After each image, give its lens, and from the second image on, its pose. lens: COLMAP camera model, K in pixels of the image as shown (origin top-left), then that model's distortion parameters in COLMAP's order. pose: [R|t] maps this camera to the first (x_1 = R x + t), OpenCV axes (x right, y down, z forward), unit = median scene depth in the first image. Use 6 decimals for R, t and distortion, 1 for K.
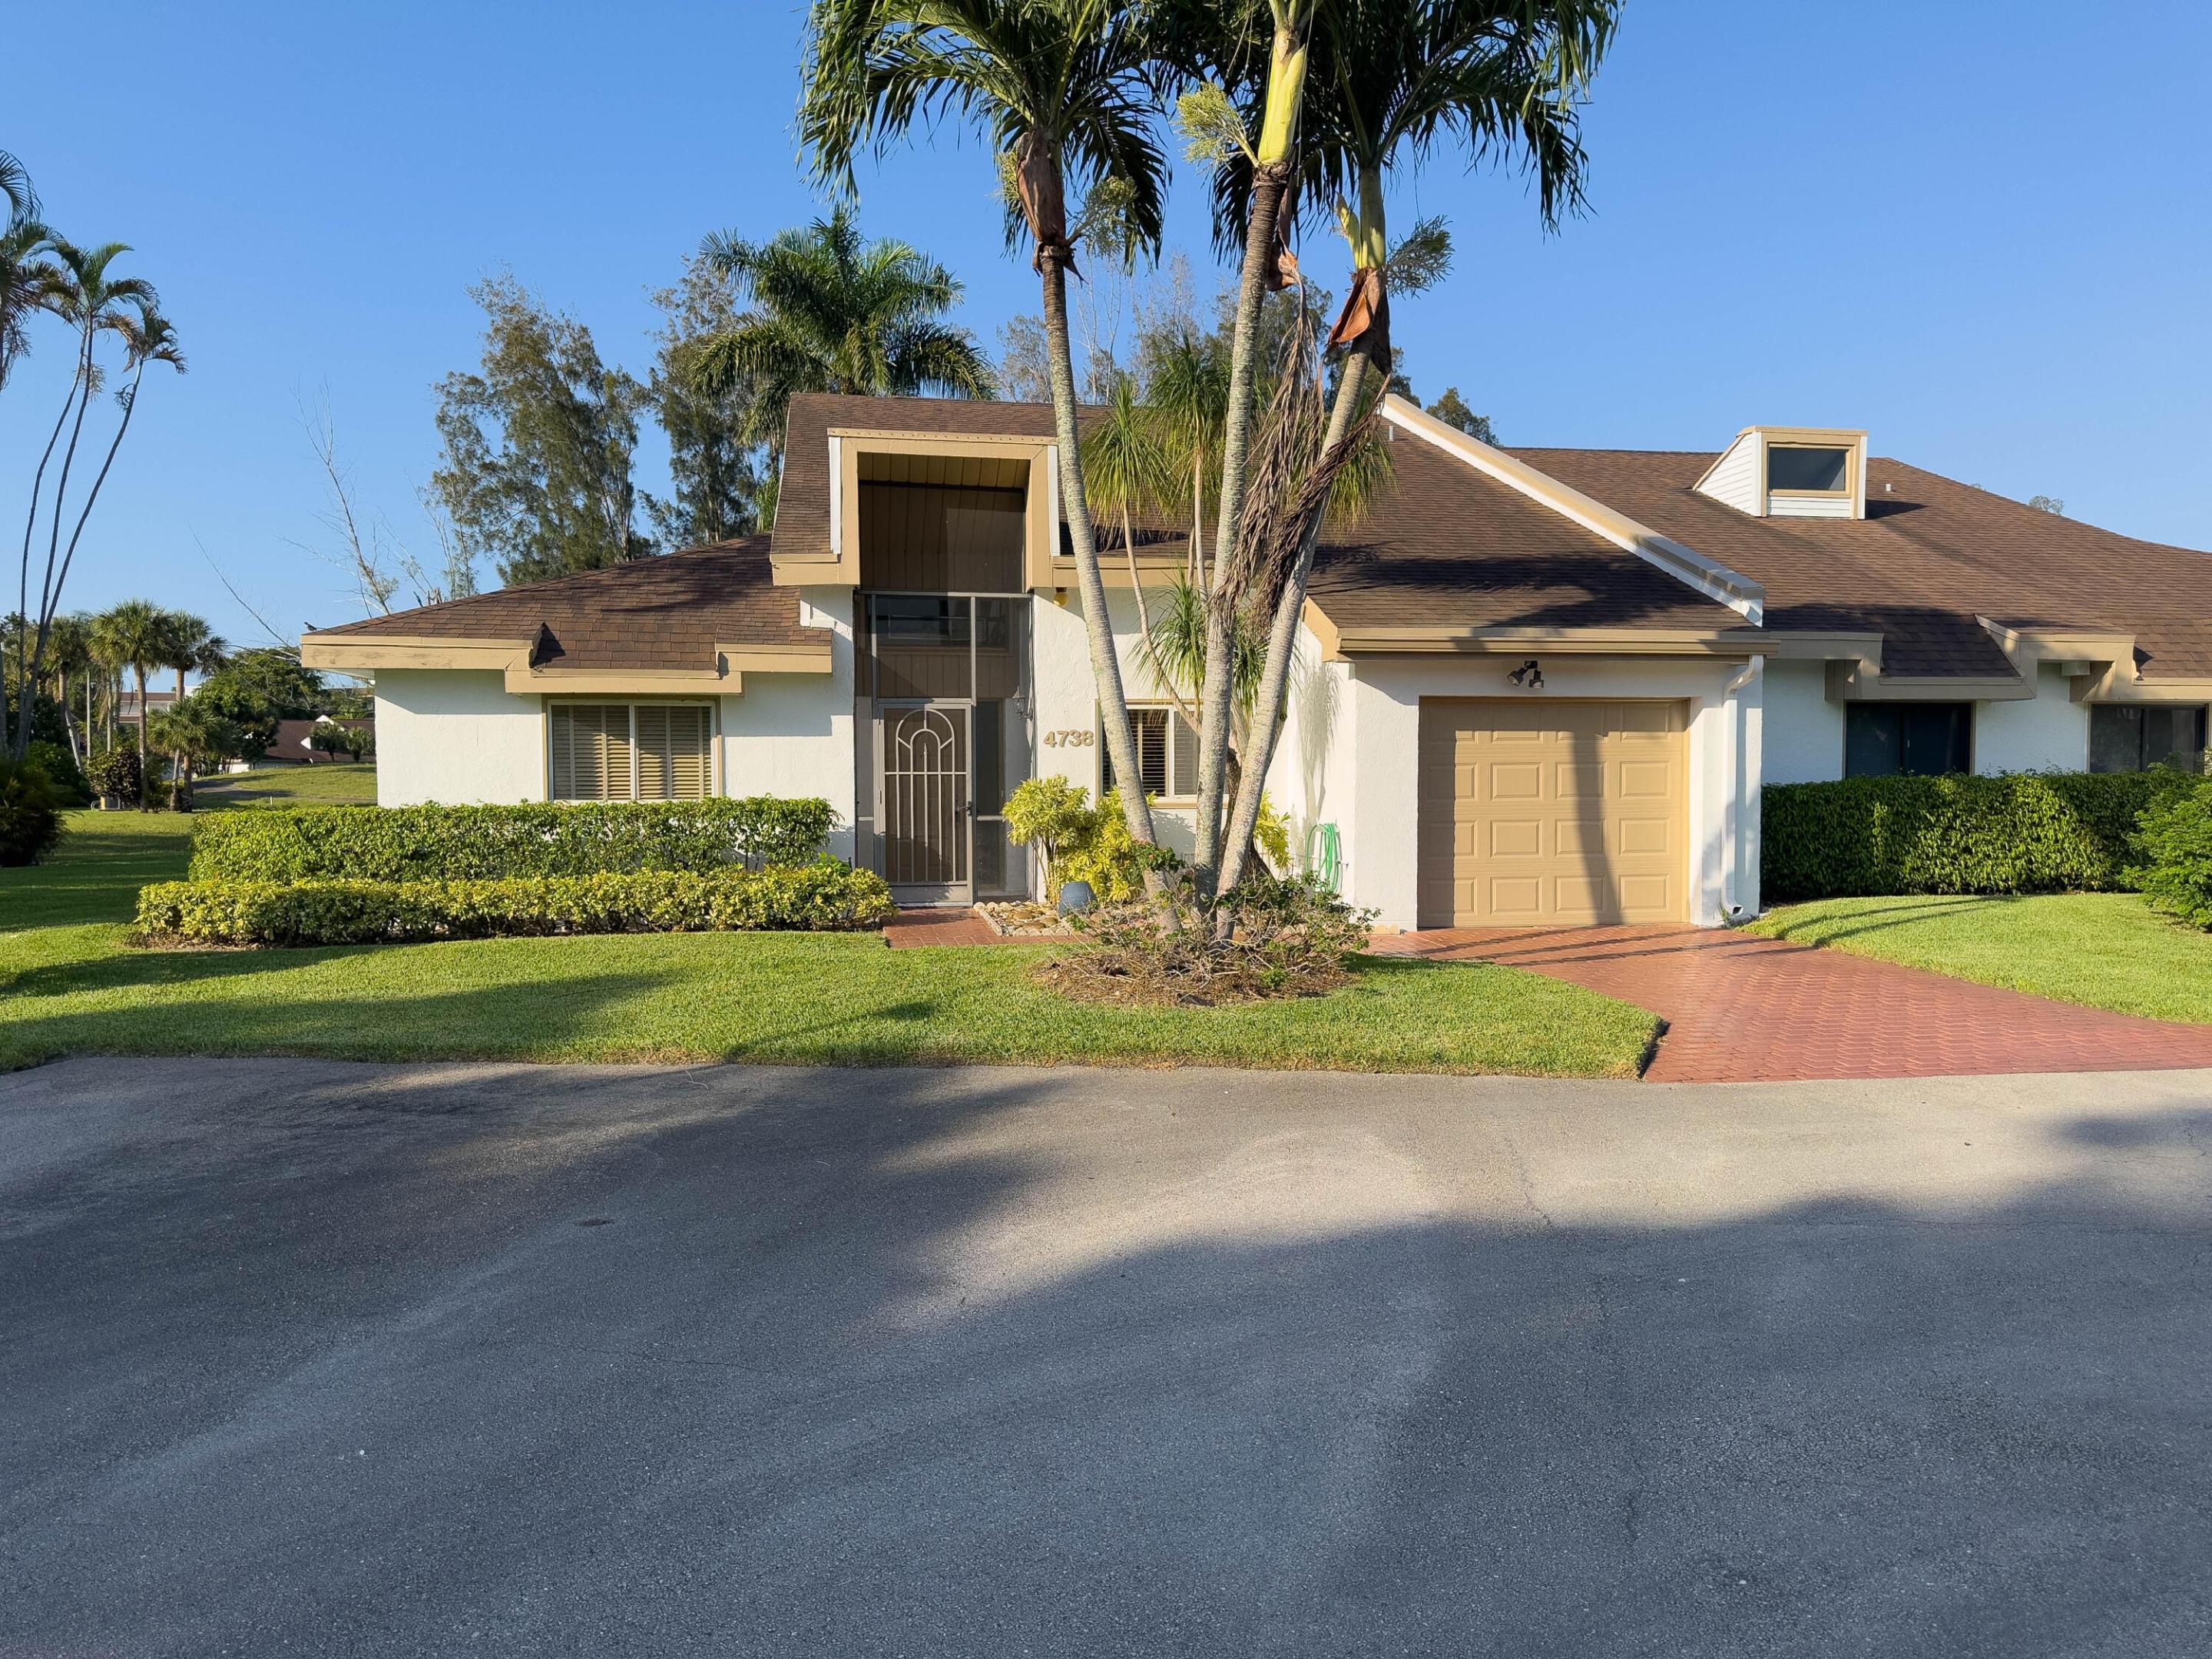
lens RADIAL K [[1659.3, 0, 1106.0], [0, 1659.3, 829.5], [0, 0, 1]] dist [0.162238, -0.291285]
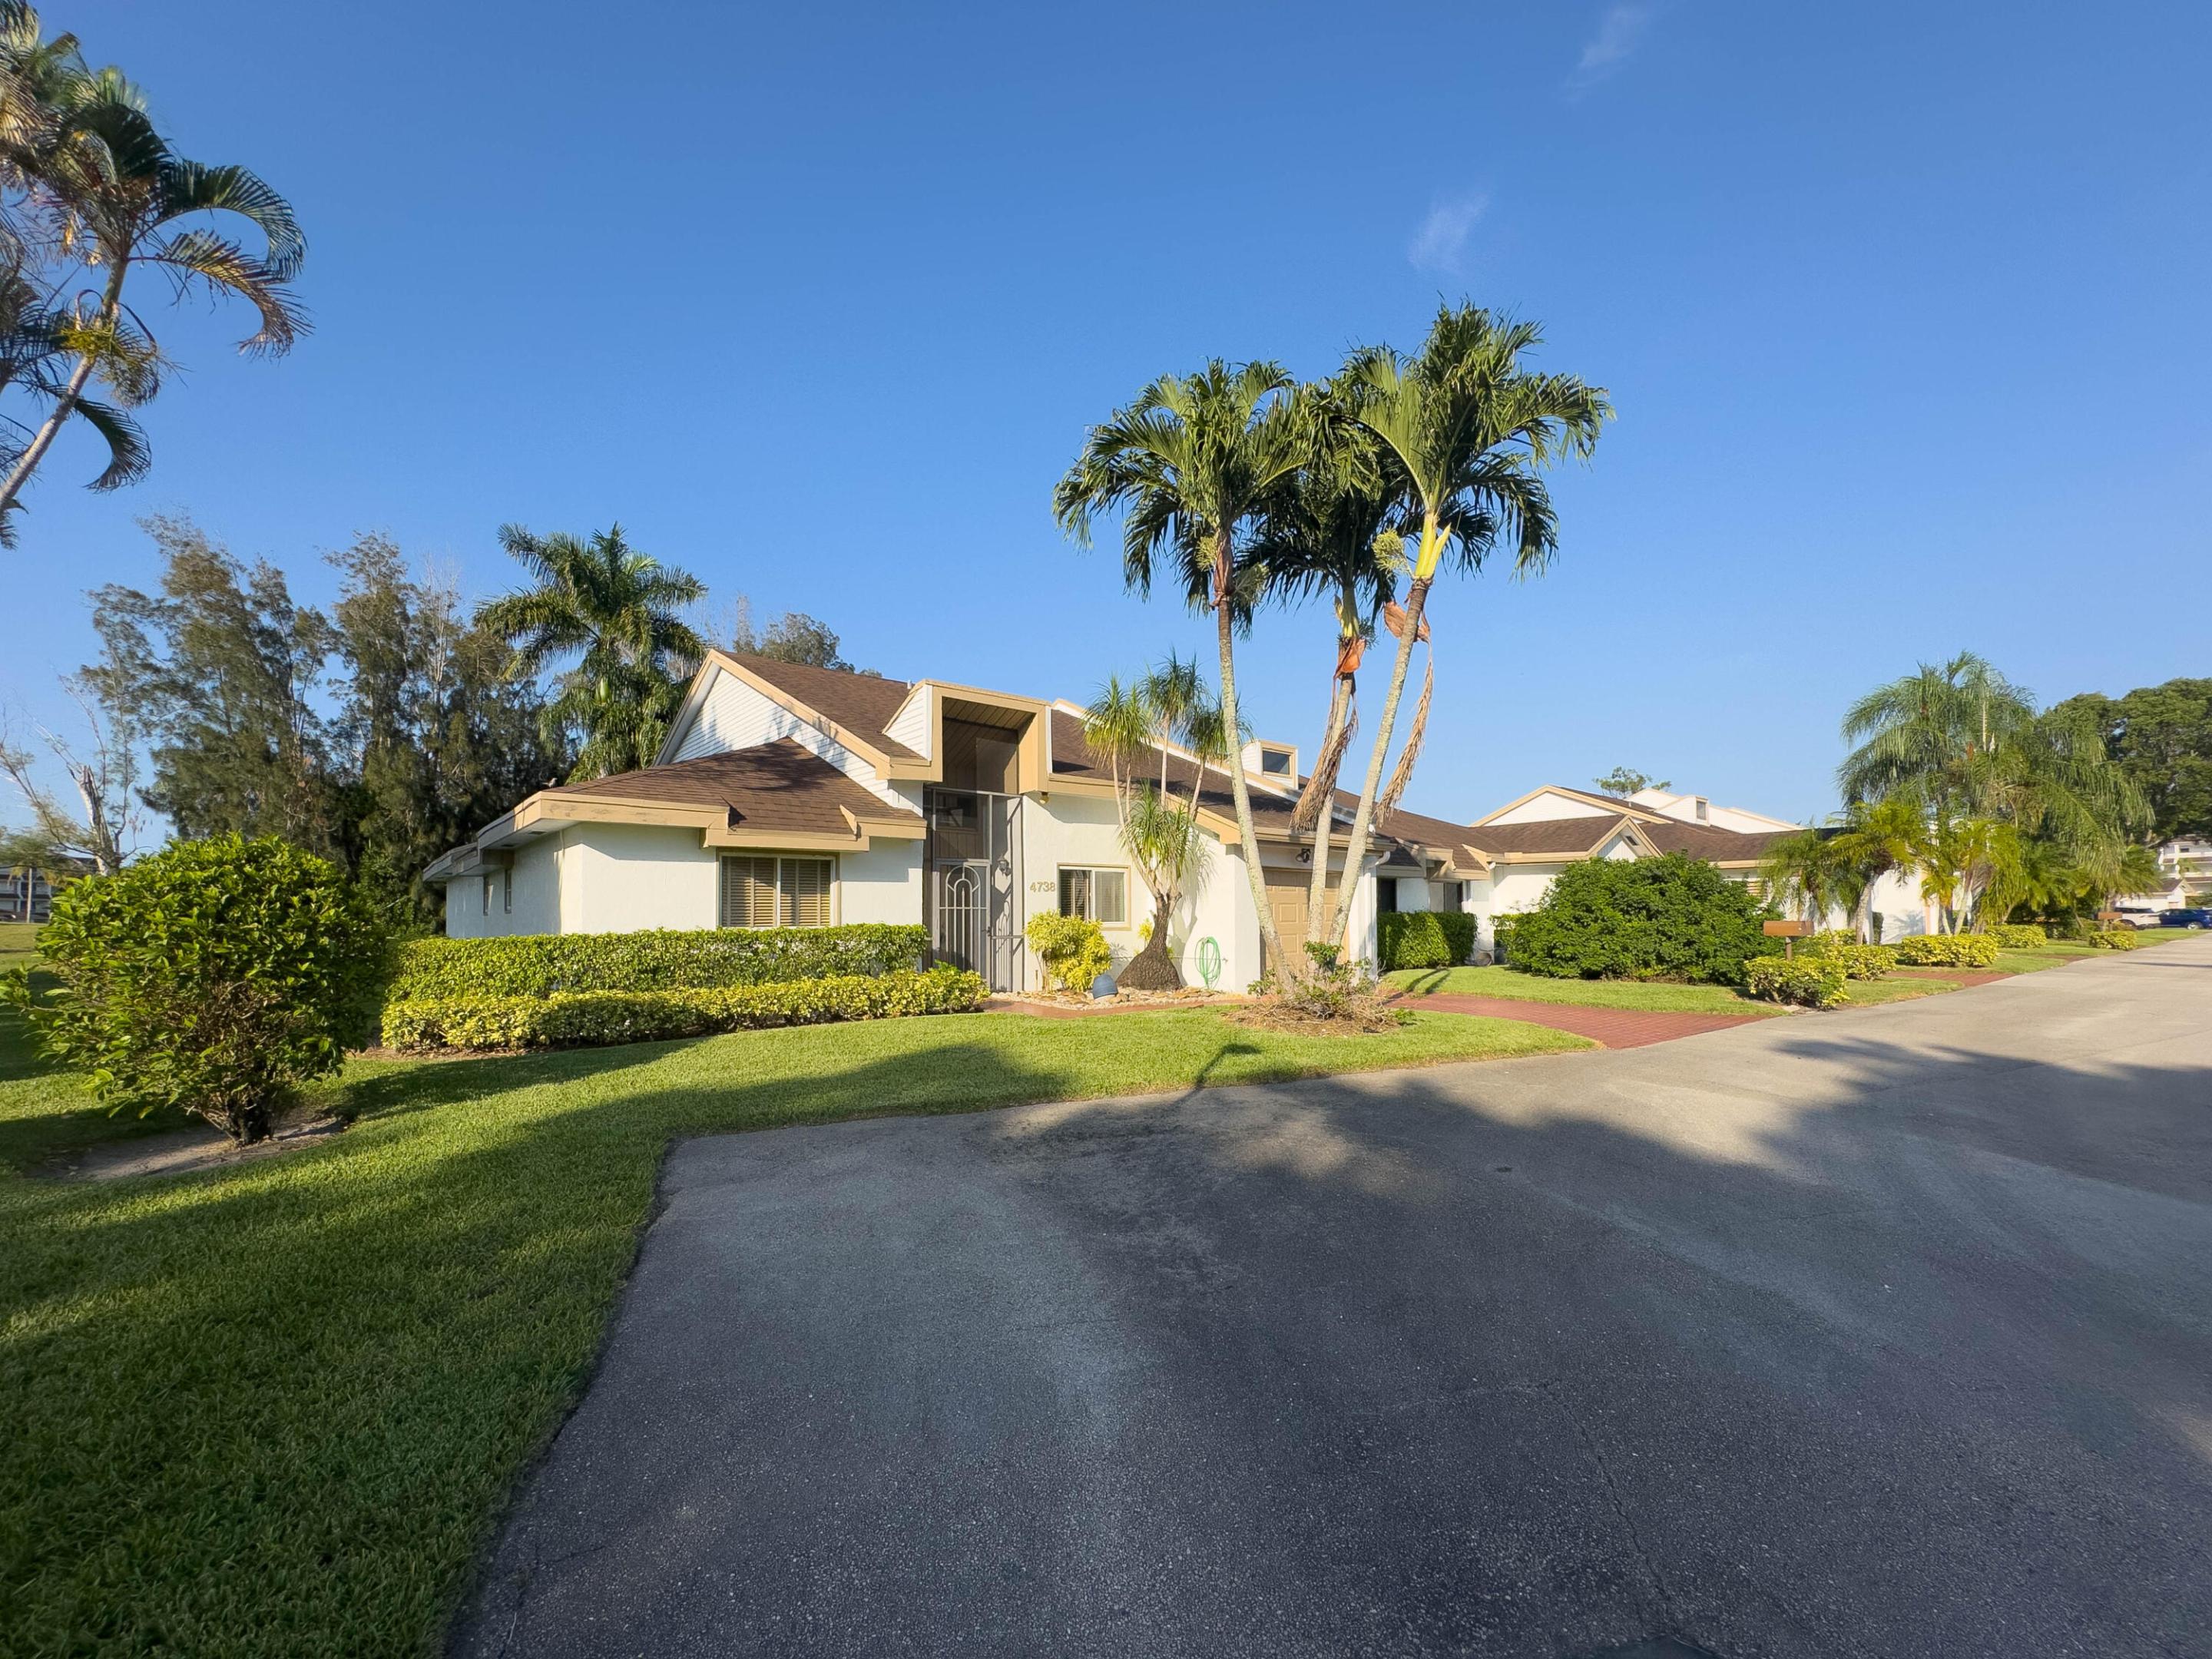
lens RADIAL K [[978.9, 0, 1104.4], [0, 978.9, 875.6], [0, 0, 1]] dist [0.003051, 0.000828]
pose [[0.834874, 0.023195, 0.549952, -0.493722], [0.025333, 0.996434, -0.080484, 0.011549], [-0.549858, 0.081125, 0.831309, 0.189732]]
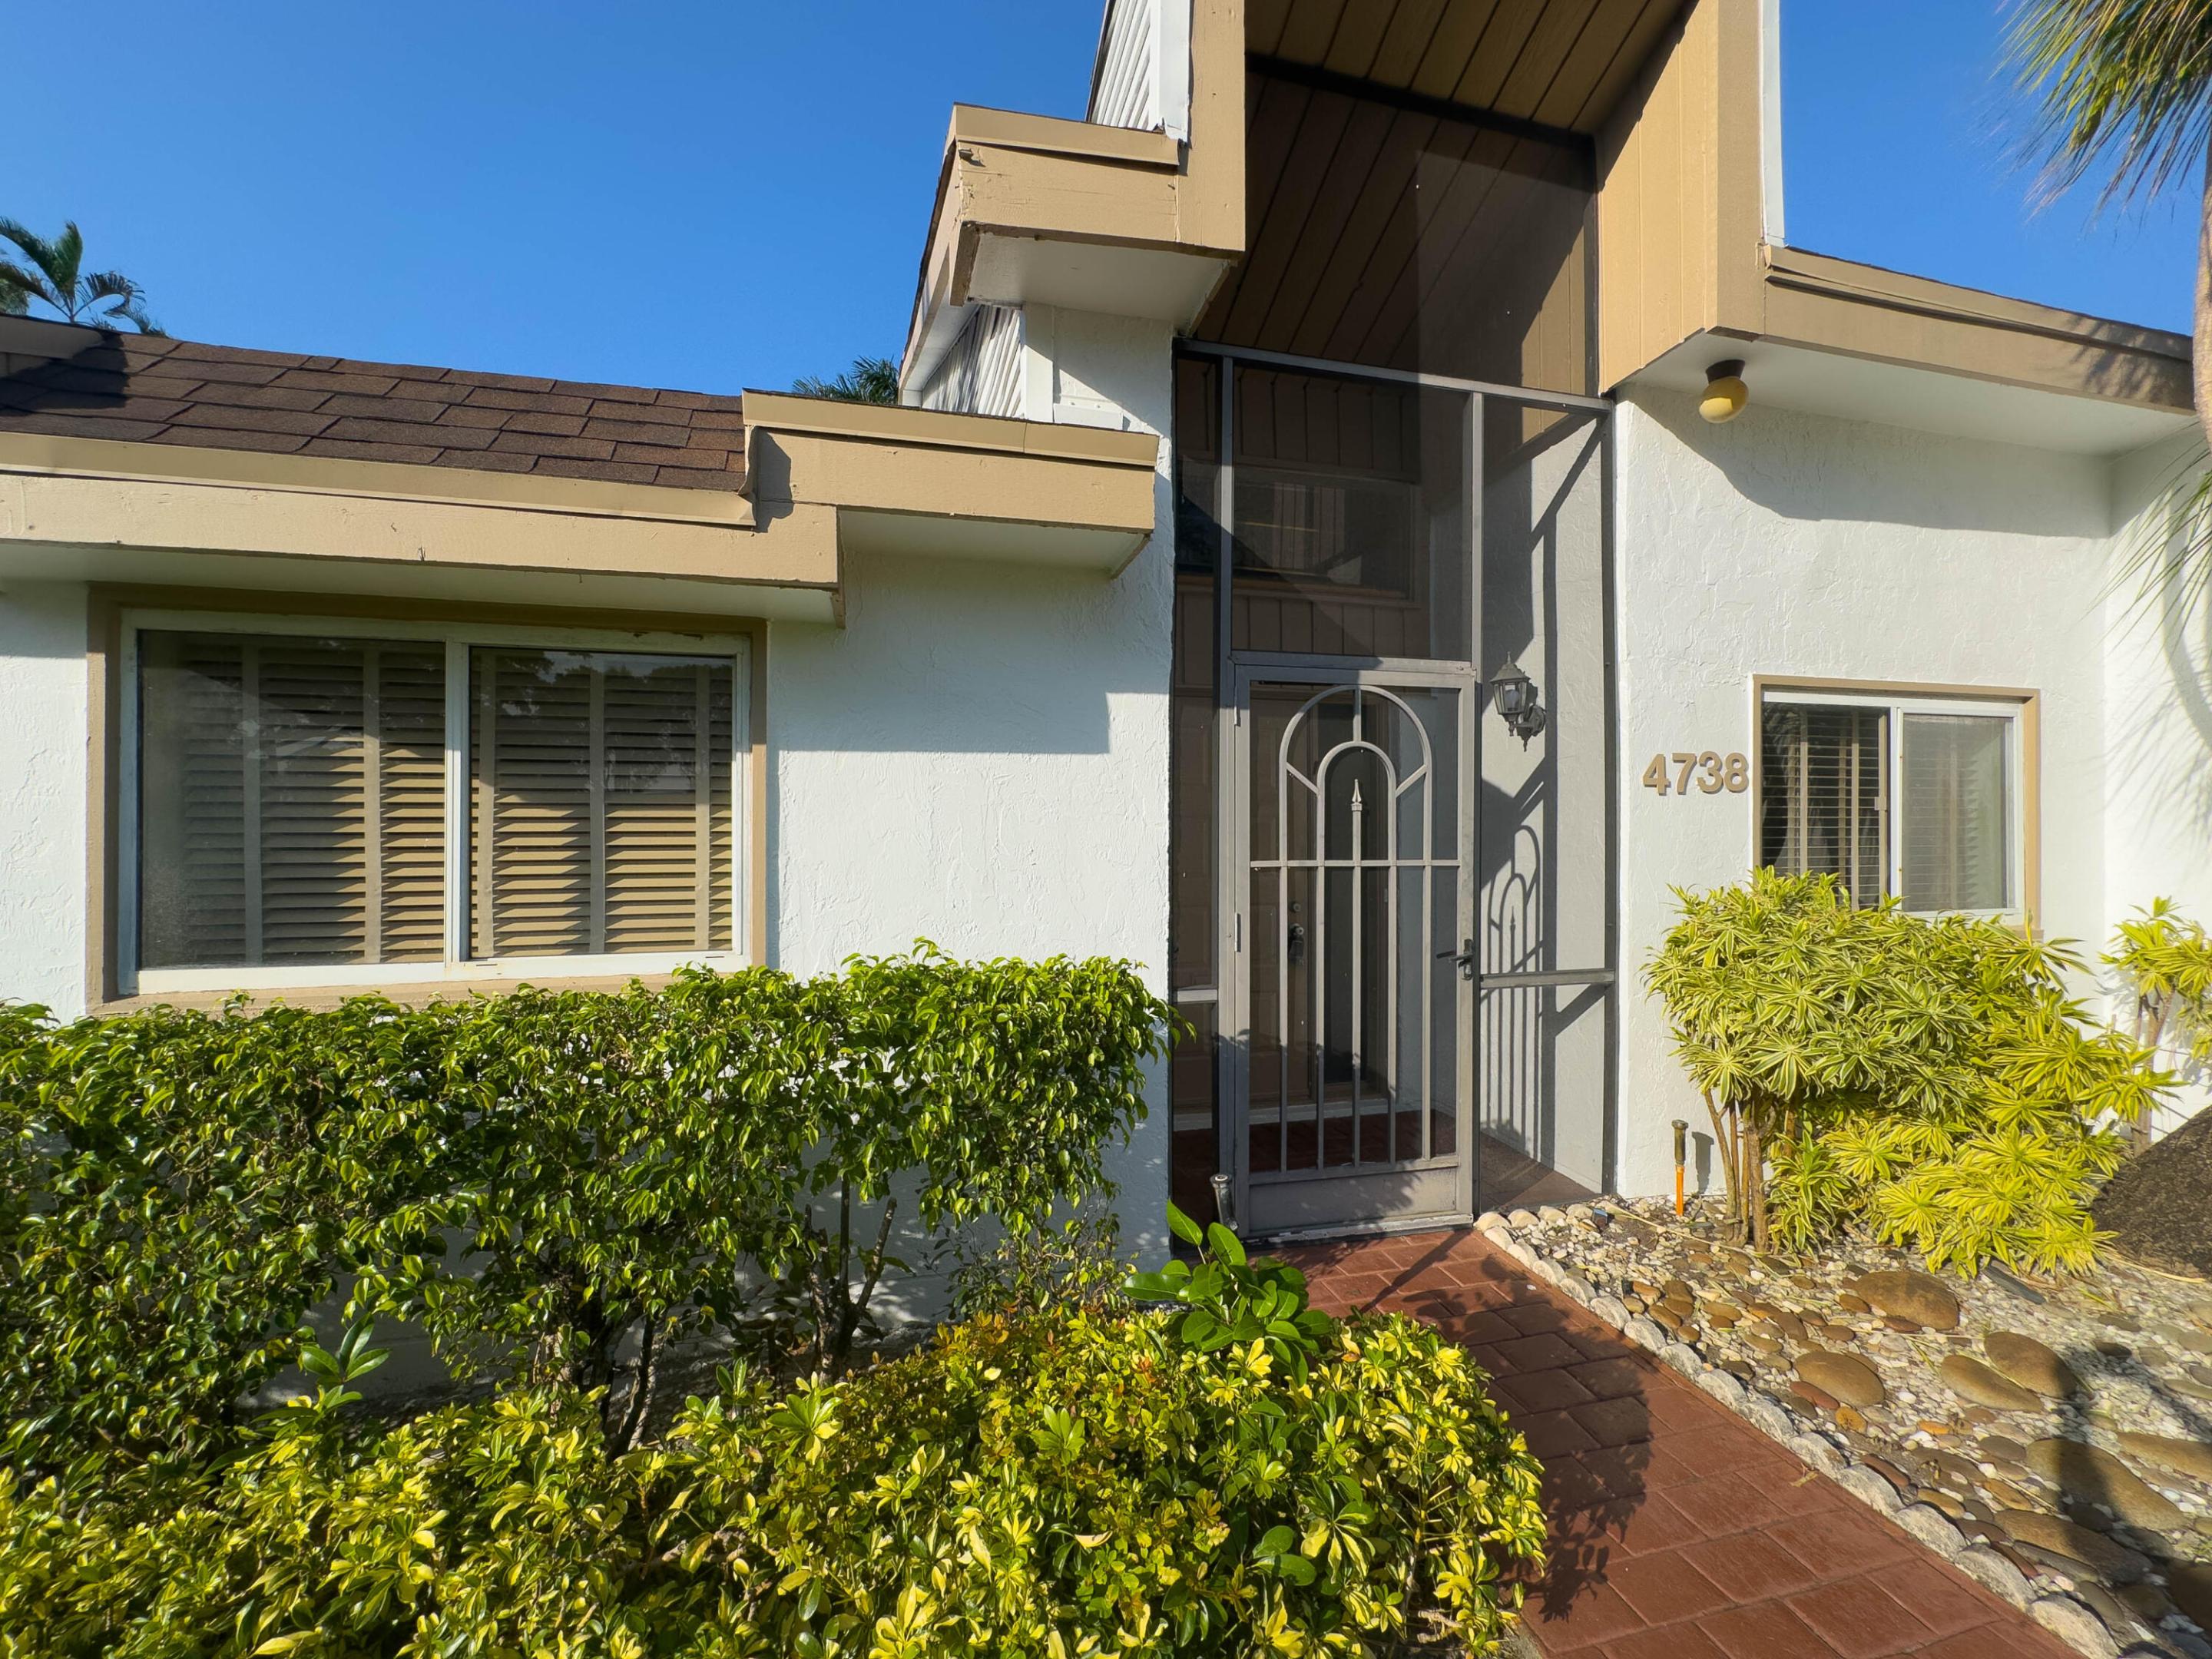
lens RADIAL K [[891.5, 0, 1139.4], [0, 891.5, 820.1], [0, 0, 1]] dist [-0.000906, 0.000075]
pose [[0.988856, 0.006569, 0.148727, -0.184722], [-0.001142, 0.999331, -0.036549, -0.036314], [-0.148868, 0.035972, 0.988203, 0.820422]]
